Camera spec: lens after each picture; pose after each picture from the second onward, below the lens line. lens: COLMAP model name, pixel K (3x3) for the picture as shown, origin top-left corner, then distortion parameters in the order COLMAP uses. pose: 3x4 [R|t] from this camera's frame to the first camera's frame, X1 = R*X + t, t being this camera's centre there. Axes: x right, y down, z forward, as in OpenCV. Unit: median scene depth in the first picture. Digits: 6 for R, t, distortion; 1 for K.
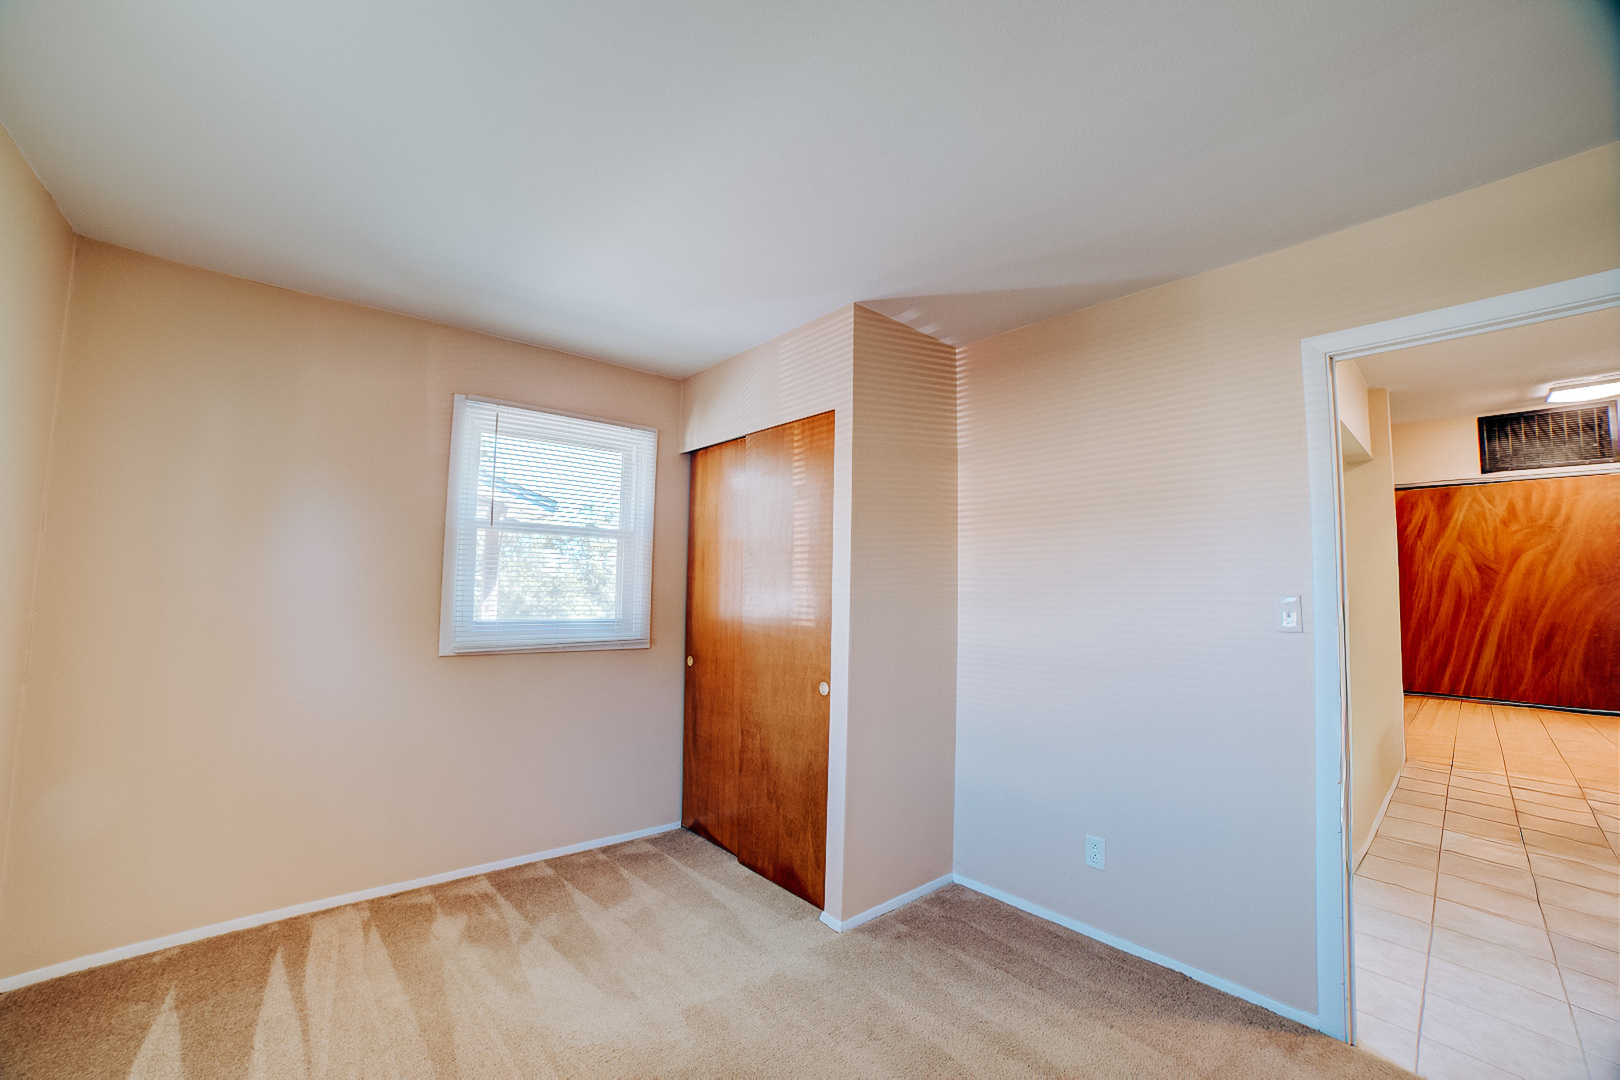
lens RADIAL K [[666.2, 0, 789.1], [0, 666.2, 546.1], [0, 0, 1]] dist [-0.089943, 0.043533]
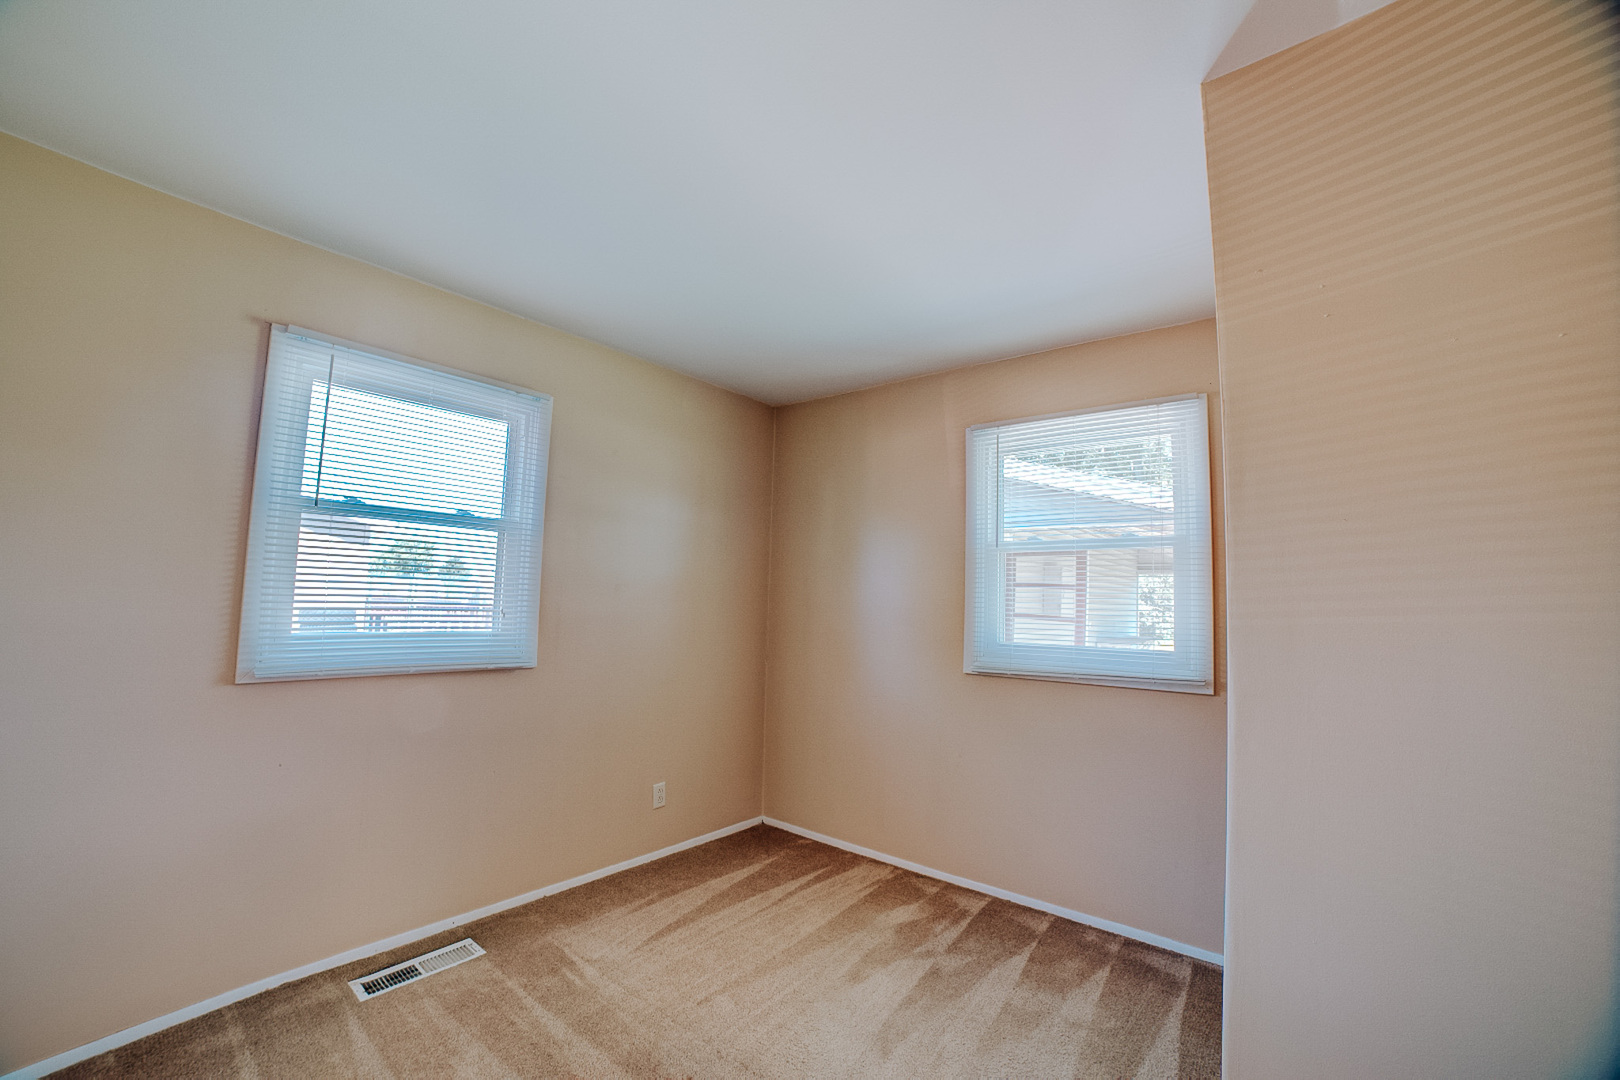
lens RADIAL K [[666.2, 0, 789.1], [0, 666.2, 546.1], [0, 0, 1]] dist [-0.089943, 0.043533]
pose [[0.167512, -0.092619, -0.981510, 0.558305], [0.042332, 0.995335, -0.086698, 0.046641], [0.984961, -0.027027, 0.170652, 0.588662]]
